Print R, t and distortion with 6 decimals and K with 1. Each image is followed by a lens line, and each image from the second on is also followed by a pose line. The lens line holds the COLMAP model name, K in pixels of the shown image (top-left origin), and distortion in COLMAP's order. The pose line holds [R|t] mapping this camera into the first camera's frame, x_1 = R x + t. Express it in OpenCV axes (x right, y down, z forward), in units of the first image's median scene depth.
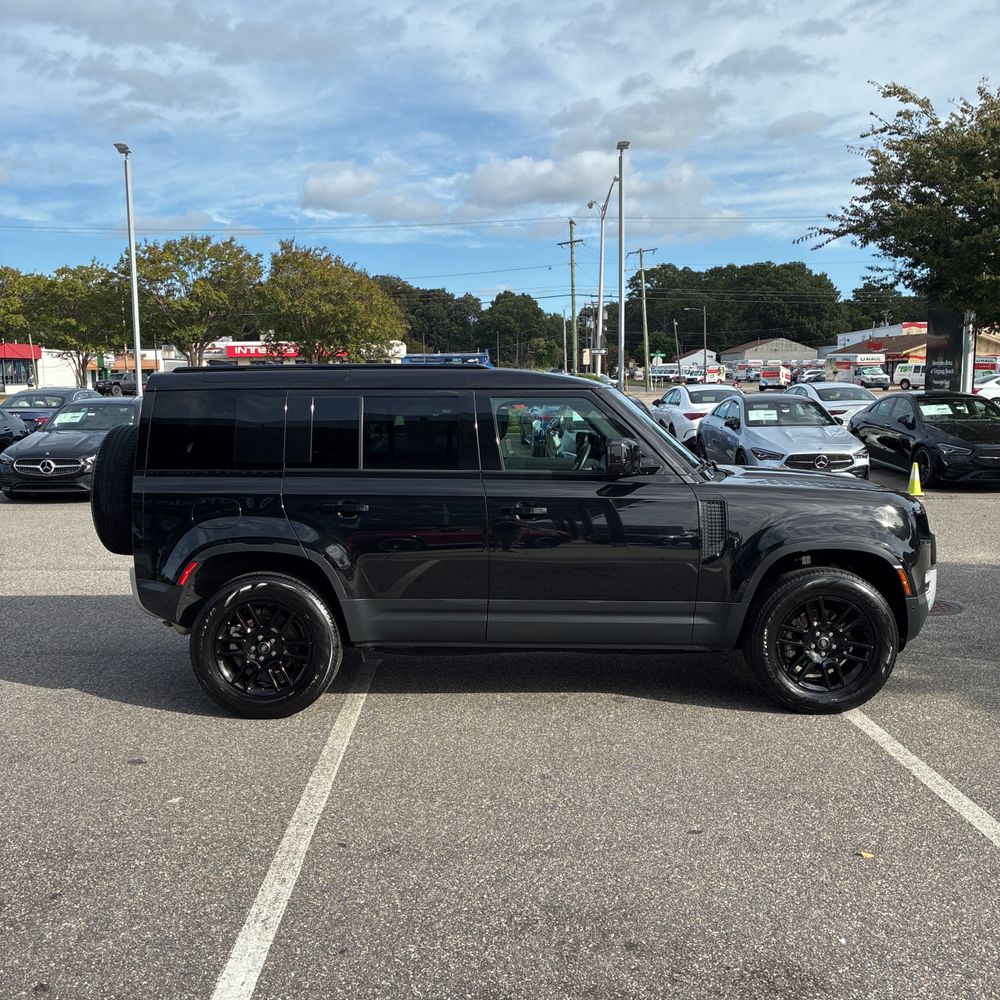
lens RADIAL K [[1011.5, 0, 496.2], [0, 1011.5, 491.1], [0, 0, 1]] dist [0.026078, 0.000000]
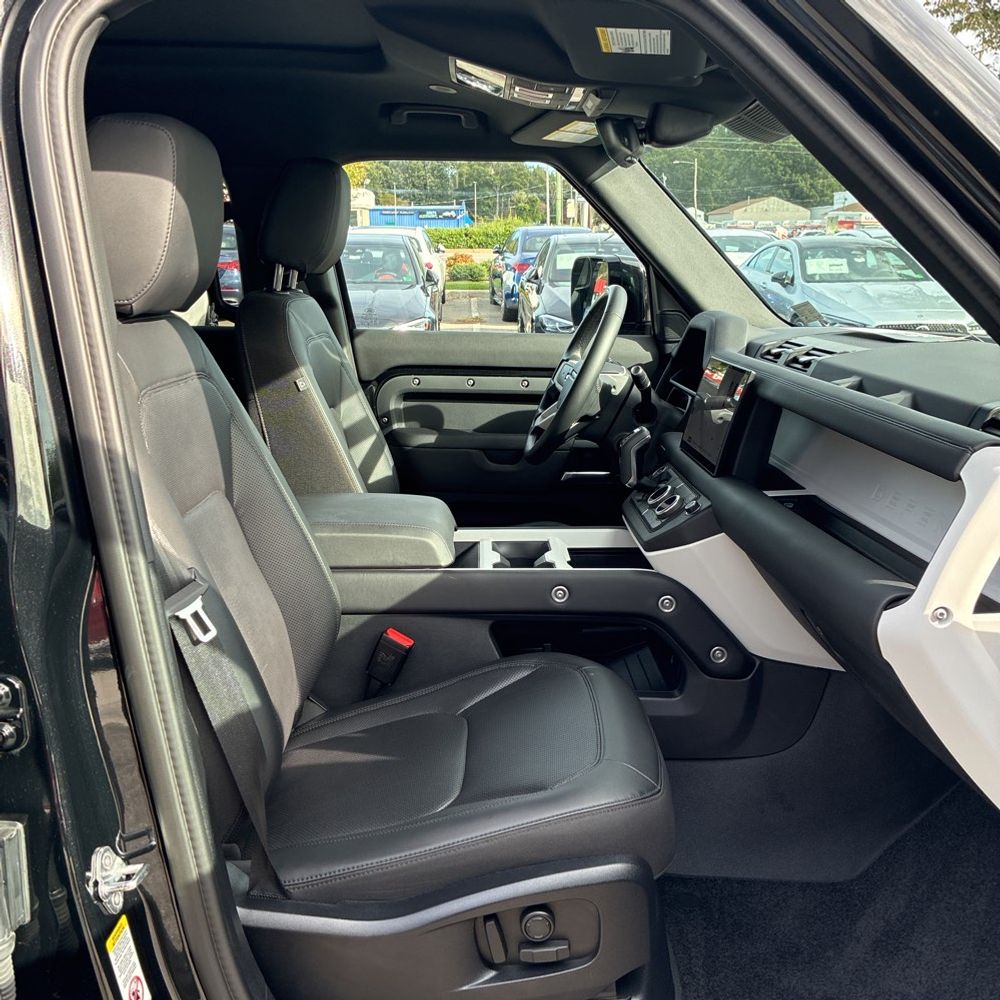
lens RADIAL K [[1011.5, 0, 523.7], [0, 1011.5, 504.4], [0, 0, 1]] dist [0.026078, 0.000000]
pose [[0.998846, 0.004904, 0.047772, 0.013732], [-0.011829, 0.989247, 0.145777, -0.007468], [-0.046544, -0.146174, 0.988163, 0.190123]]
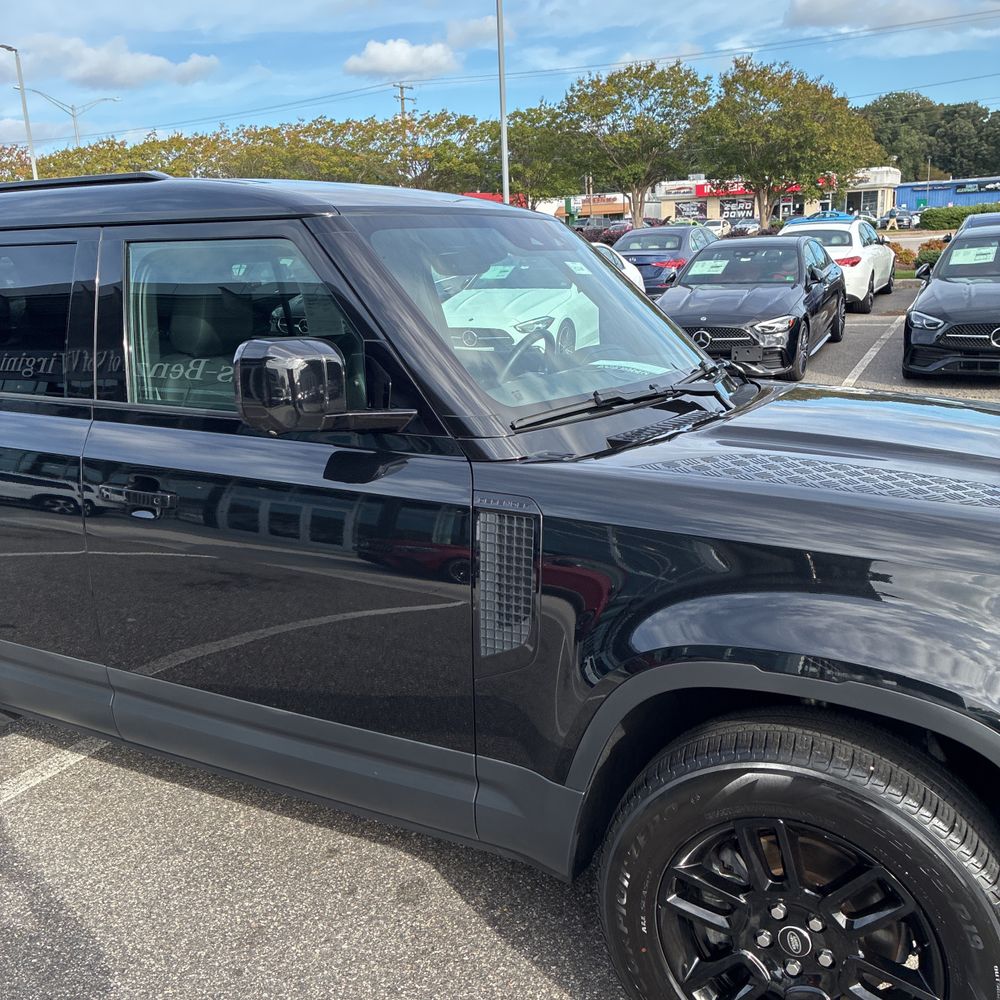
lens RADIAL K [[1011.5, 0, 490.7], [0, 1011.5, 483.1], [0, 0, 1]] dist [0.026078, 0.000000]
pose [[0.885931, 0.083904, -0.456165, 0.081858], [-0.017459, 0.988837, 0.147973, -0.012305], [0.463489, -0.123130, 0.877506, 0.143917]]
